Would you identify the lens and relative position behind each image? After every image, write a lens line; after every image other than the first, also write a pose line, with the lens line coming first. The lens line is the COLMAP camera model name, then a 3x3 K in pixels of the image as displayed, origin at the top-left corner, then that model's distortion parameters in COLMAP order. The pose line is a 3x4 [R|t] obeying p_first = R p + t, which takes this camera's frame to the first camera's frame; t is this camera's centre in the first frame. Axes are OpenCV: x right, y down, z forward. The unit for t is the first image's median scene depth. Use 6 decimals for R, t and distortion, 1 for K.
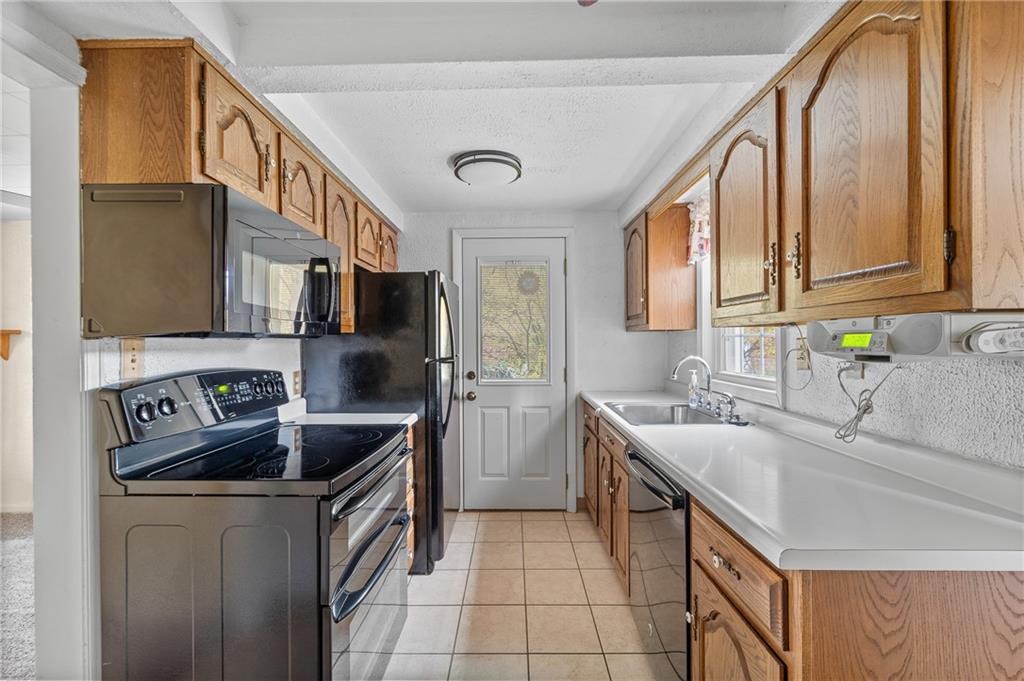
lens RADIAL K [[414.5, 0, 512.0], [0, 414.5, 342.1], [0, 0, 1]] dist [-0.000021, 0.000000]
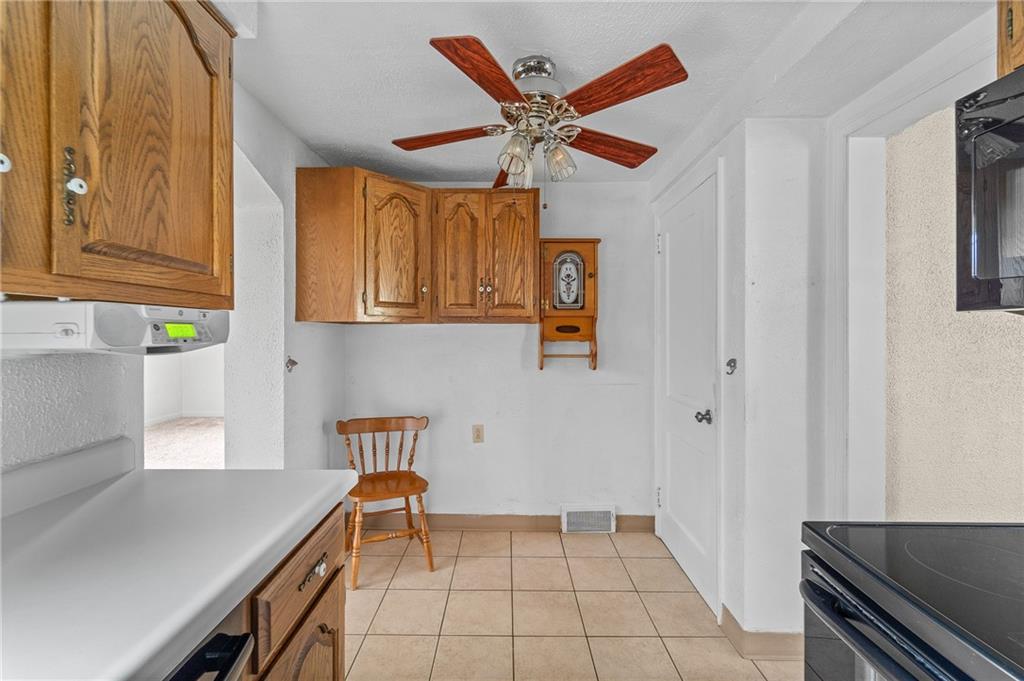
lens RADIAL K [[414.5, 0, 509.1], [0, 414.5, 338.0], [0, 0, 1]] dist [-0.000021, 0.000000]
pose [[-0.999952, 0.009758, -0.000330, 0.074328], [0.009757, 0.999949, 0.002459, 0.018648], [0.000354, 0.002456, -0.999997, 1.924791]]
